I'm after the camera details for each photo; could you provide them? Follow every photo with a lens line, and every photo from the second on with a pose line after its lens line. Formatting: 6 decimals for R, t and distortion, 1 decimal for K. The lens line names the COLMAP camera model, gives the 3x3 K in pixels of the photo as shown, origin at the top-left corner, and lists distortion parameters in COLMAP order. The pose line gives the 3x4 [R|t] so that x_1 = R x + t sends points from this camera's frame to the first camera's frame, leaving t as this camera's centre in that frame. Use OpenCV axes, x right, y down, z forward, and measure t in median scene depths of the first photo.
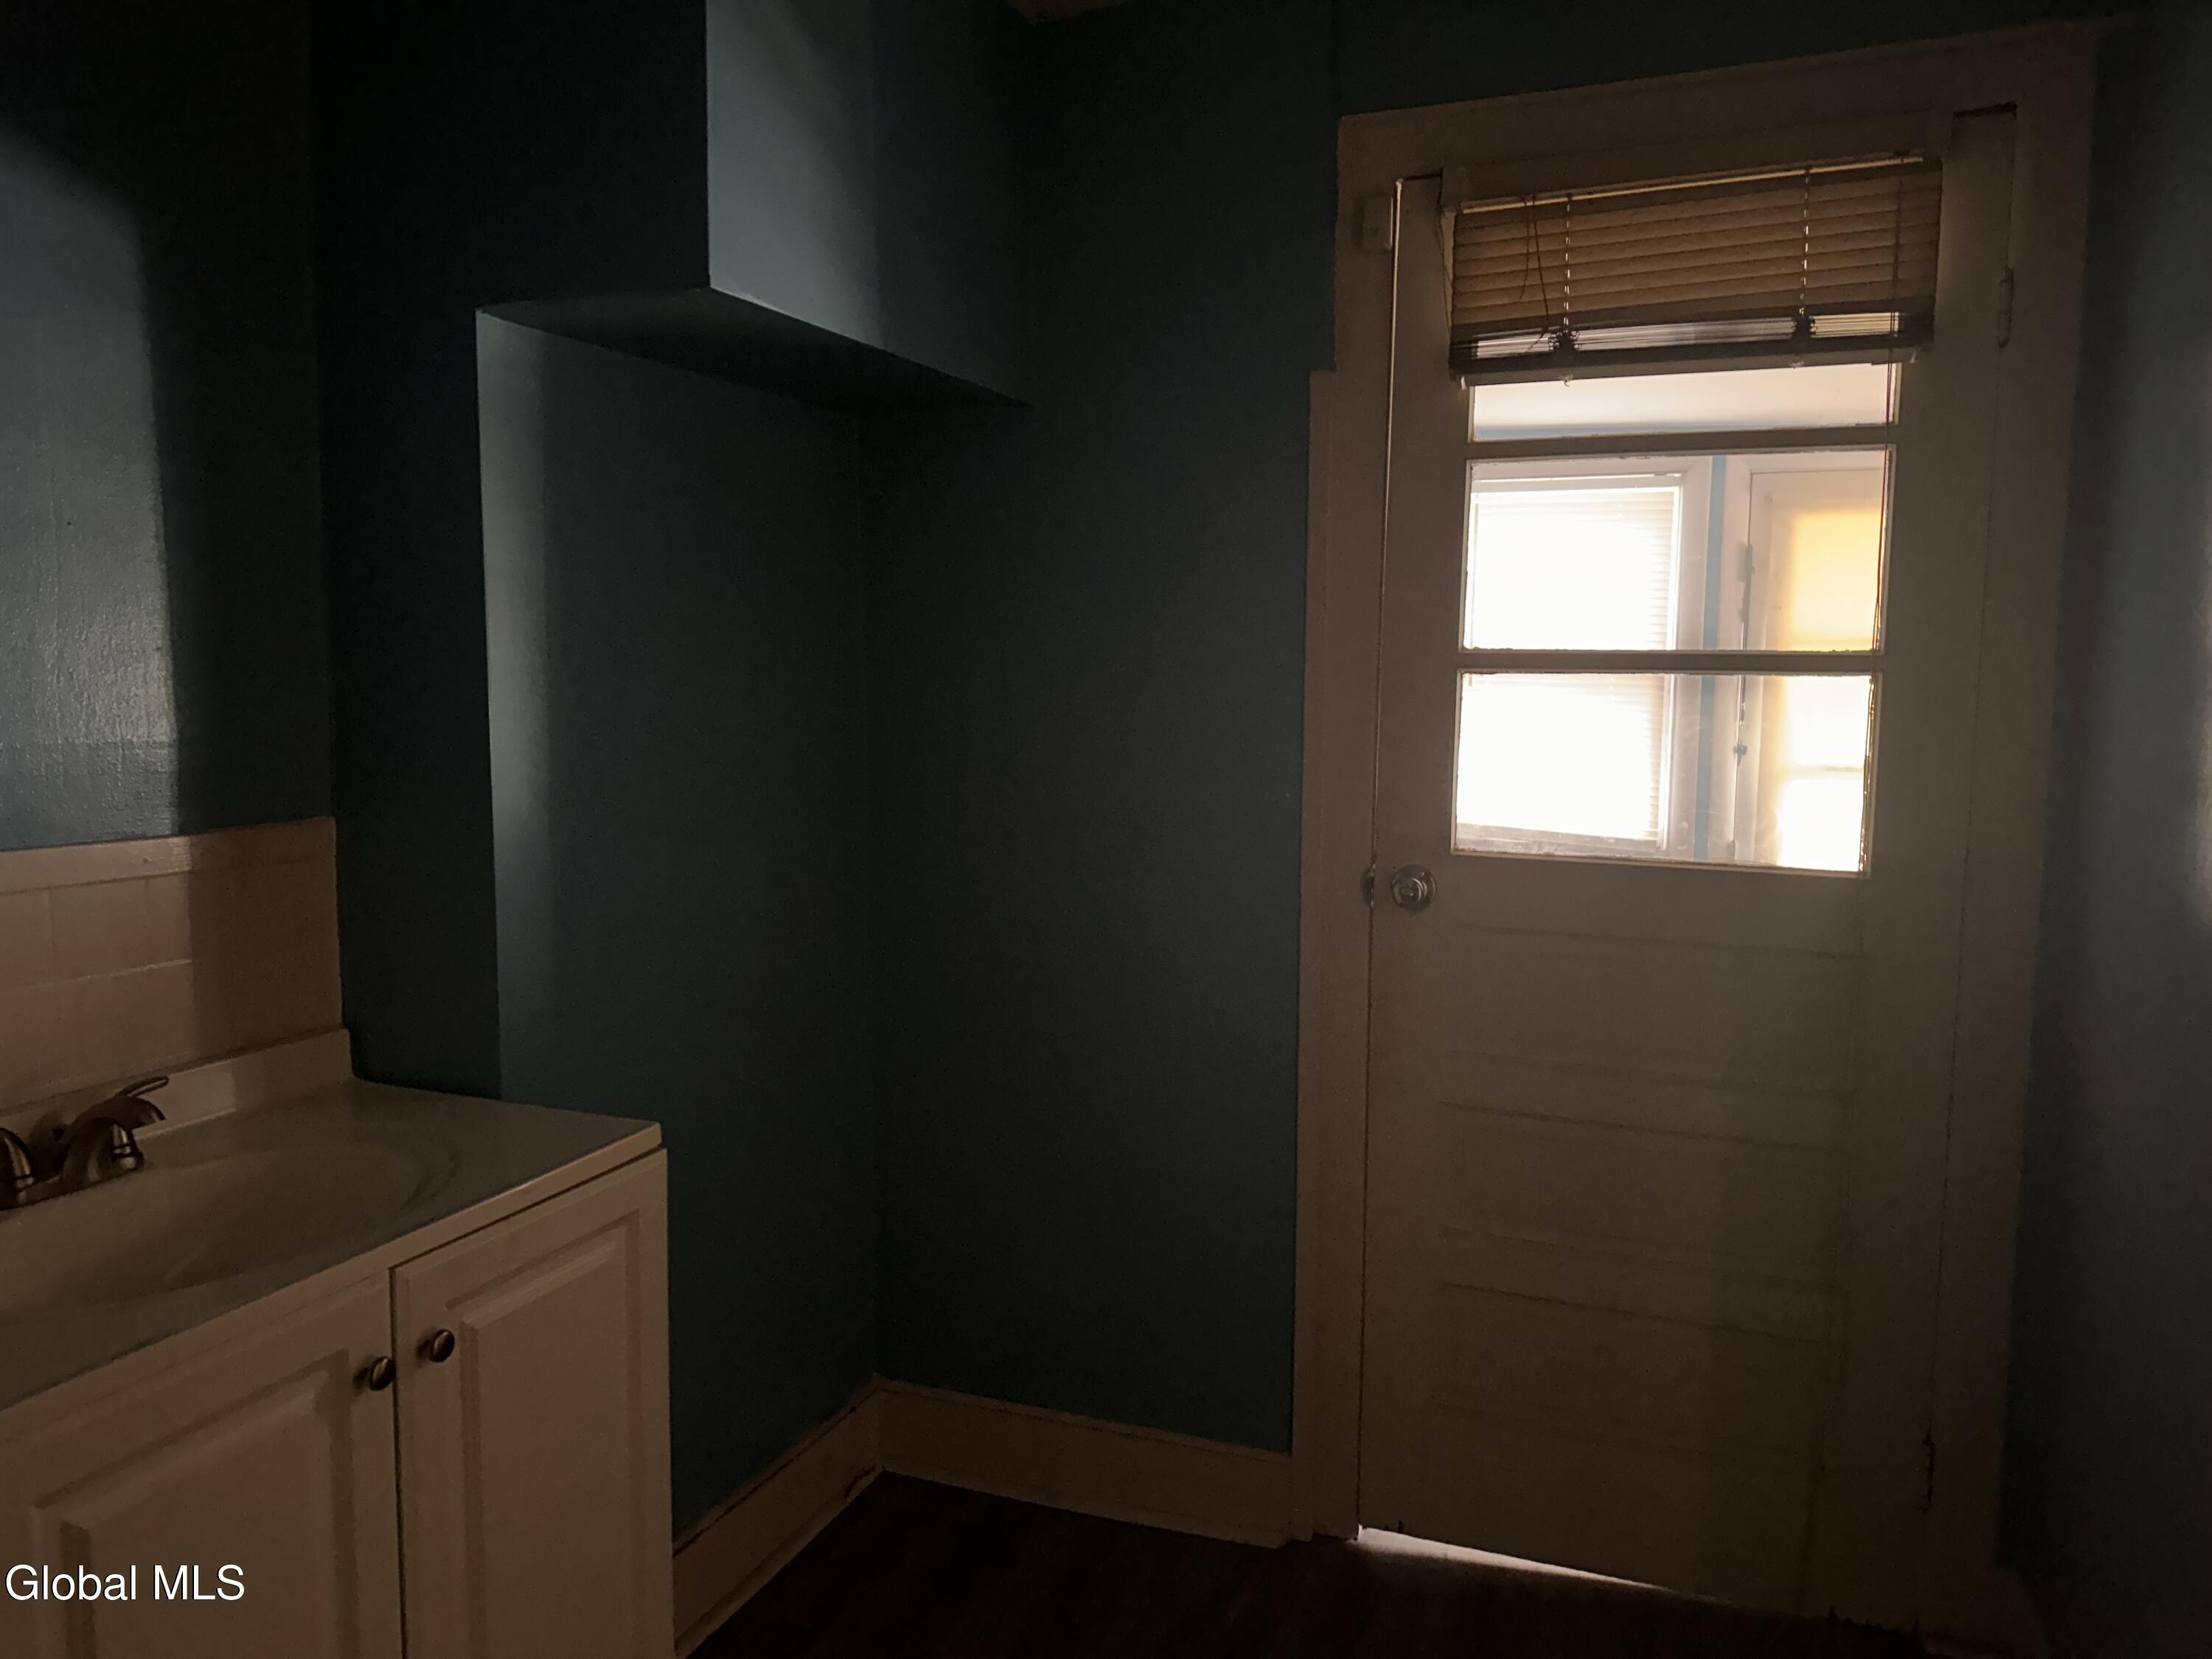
lens RADIAL K [[1578.6, 0, 1104.4], [0, 1578.6, 825.9], [0, 0, 1]] dist [0.004585, 0.000475]
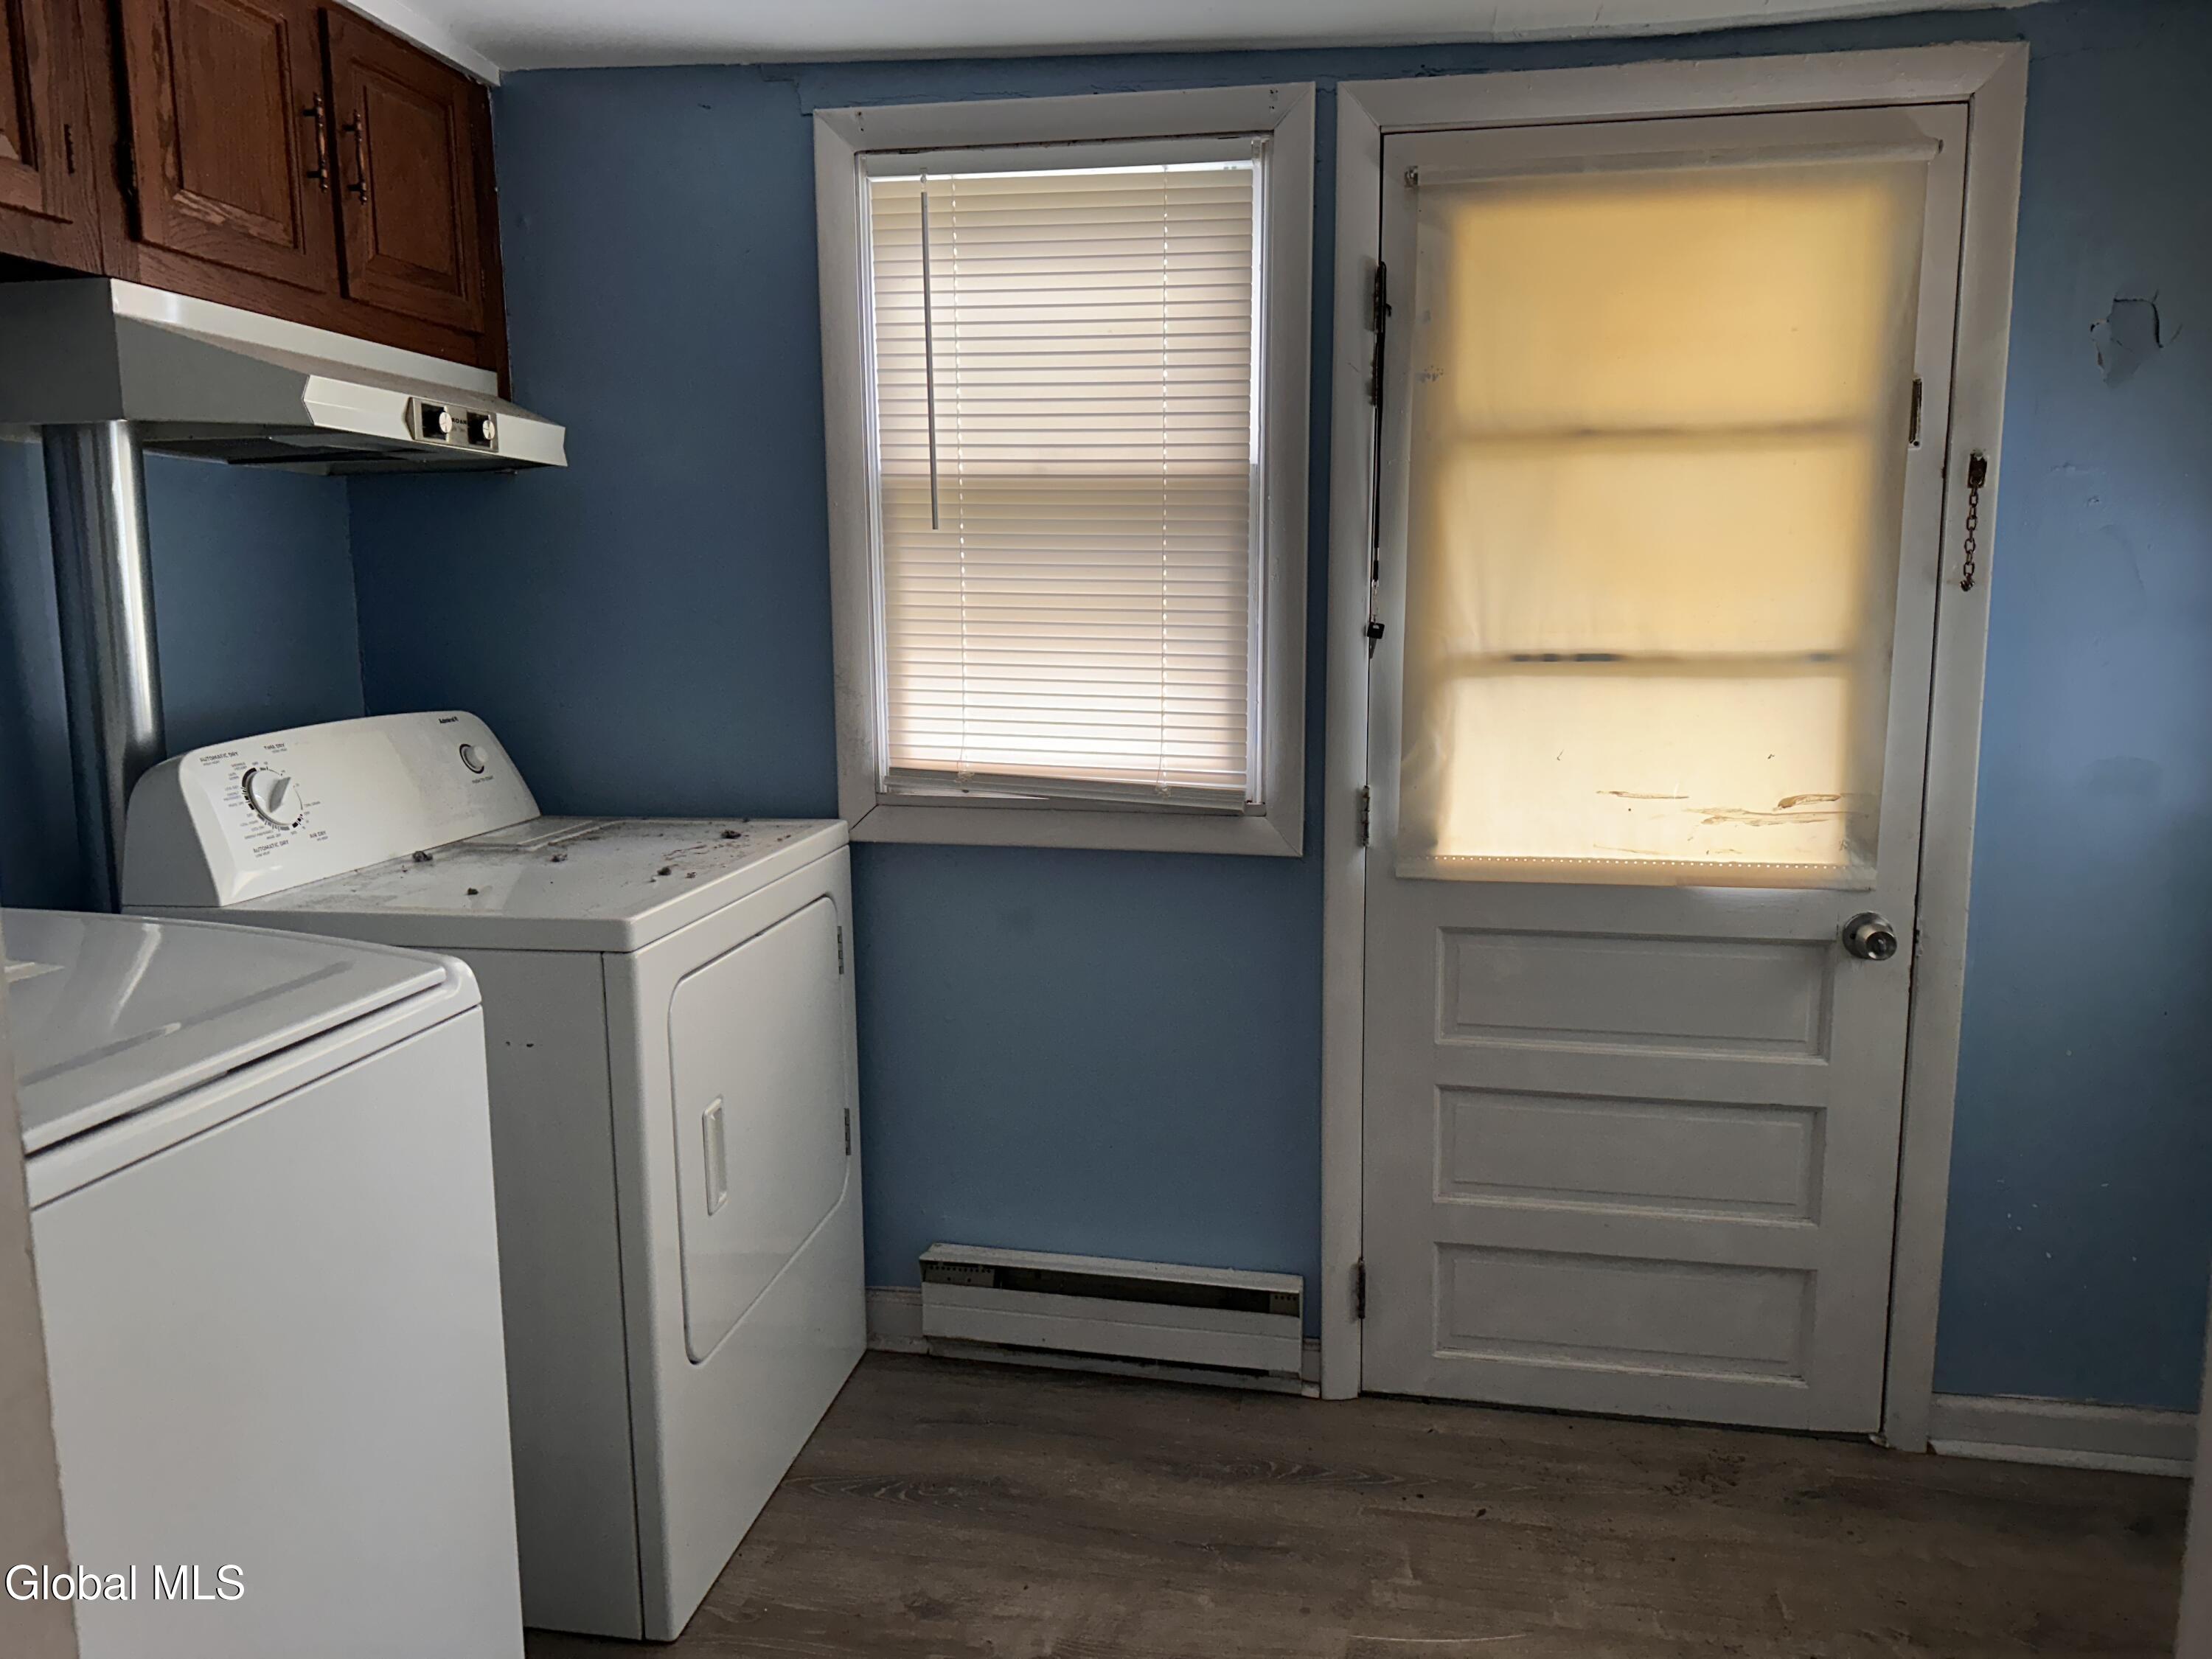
lens RADIAL K [[1578.6, 0, 1102.7], [0, 1578.6, 828.7], [0, 0, 1]] dist [0.004585, 0.000475]
pose [[0.977233, -0.050441, 0.206088, 0.184851], [0.033978, 0.995998, 0.082660, -0.027761], [-0.209432, -0.073776, 0.975036, 0.456922]]
